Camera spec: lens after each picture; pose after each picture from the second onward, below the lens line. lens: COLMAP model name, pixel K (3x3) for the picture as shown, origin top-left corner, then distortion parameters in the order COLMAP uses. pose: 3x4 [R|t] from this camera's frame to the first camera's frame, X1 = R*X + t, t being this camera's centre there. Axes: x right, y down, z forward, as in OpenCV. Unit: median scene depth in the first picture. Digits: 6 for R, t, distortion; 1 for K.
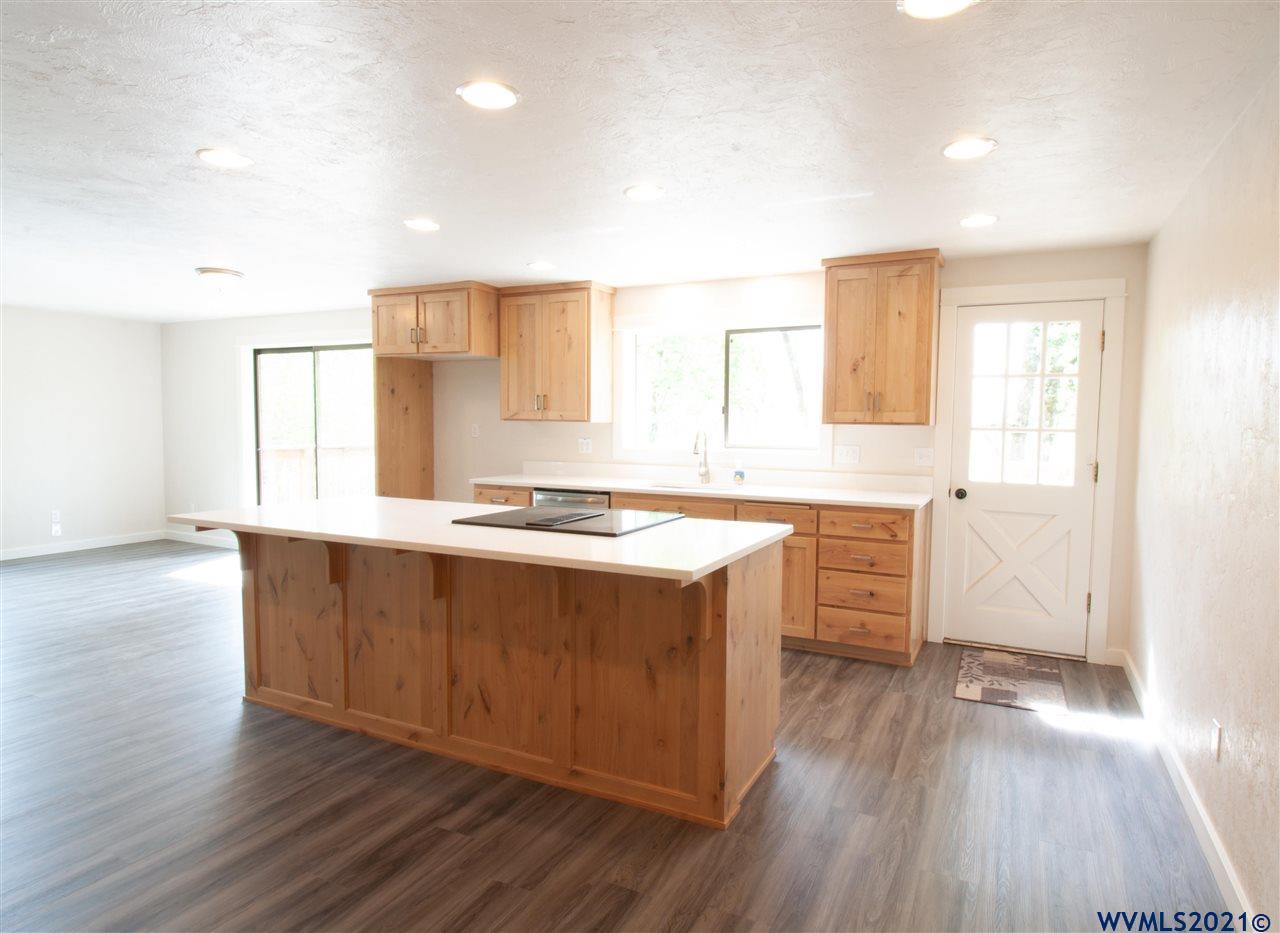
lens RADIAL K [[698.8, 0, 645.8], [0, 698.8, 464.7], [0, 0, 1]] dist [0.005247, 0.001266]
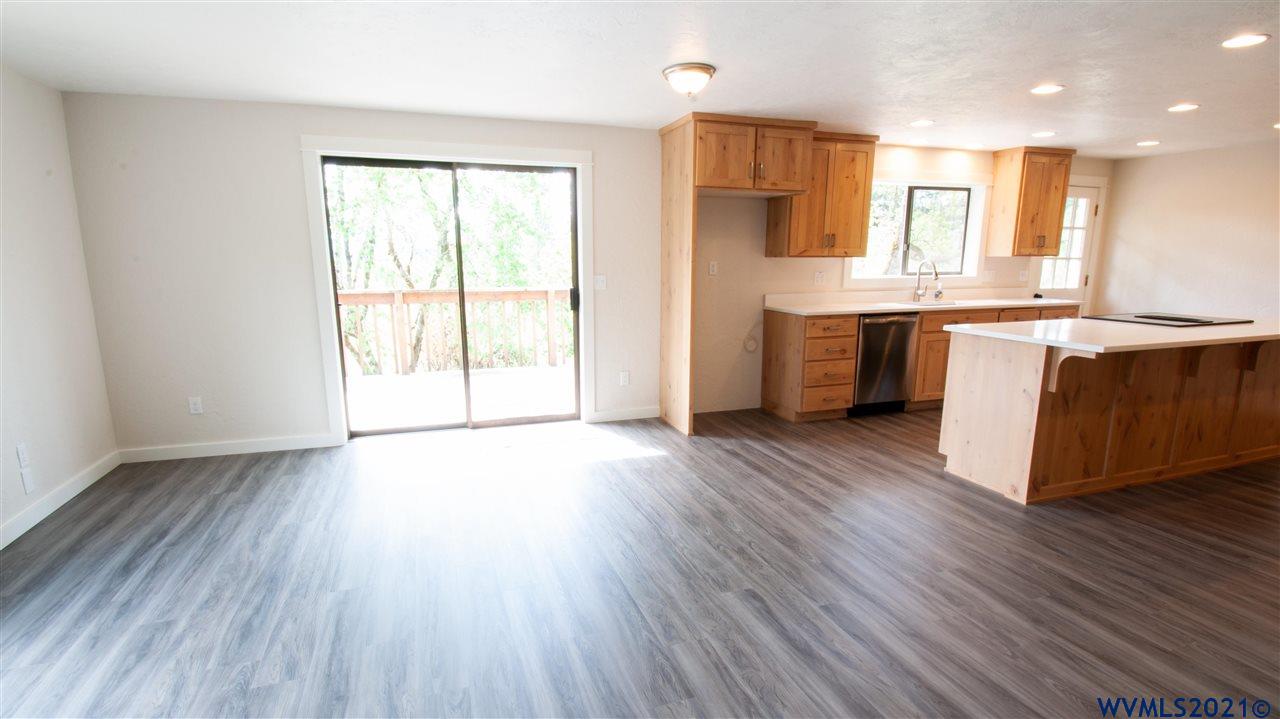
lens RADIAL K [[638.2, 0, 622.8], [0, 638.2, 386.7], [0, 0, 1]] dist [-0.003357, -0.002441]
pose [[0.705706, -0.154221, 0.691517, -1.492099], [0.056564, 0.985171, 0.161986, -0.055241], [-0.706243, -0.075199, 0.703964, 0.637355]]
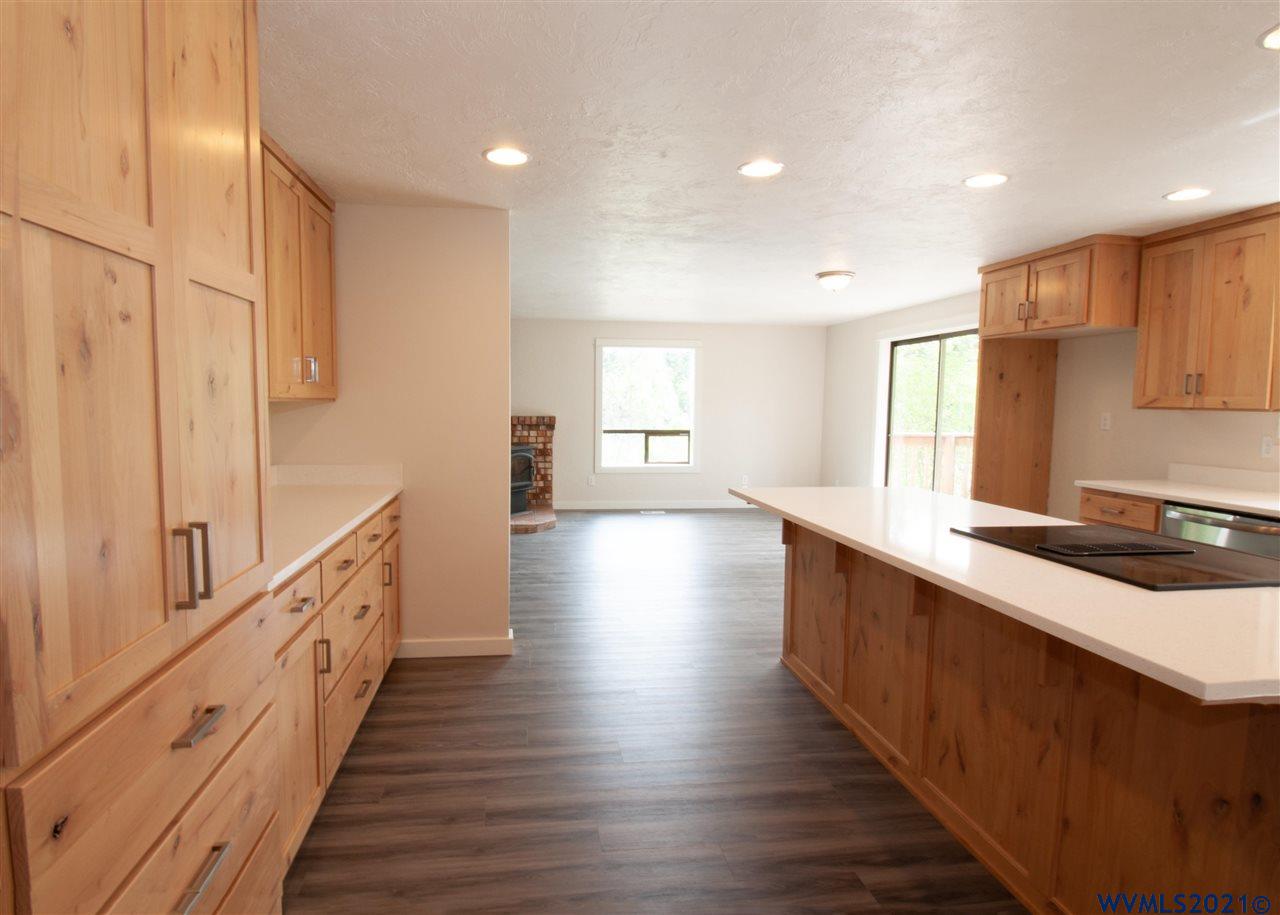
lens RADIAL K [[665.6, 0, 634.3], [0, 665.6, 458.5], [0, 0, 1]] dist [-0.013396, -0.006808]
pose [[0.569583, 0.064225, -0.819421, 0.109287], [-0.056292, 0.997650, 0.039066, -0.007694], [0.820004, 0.023876, 0.571860, 0.174576]]
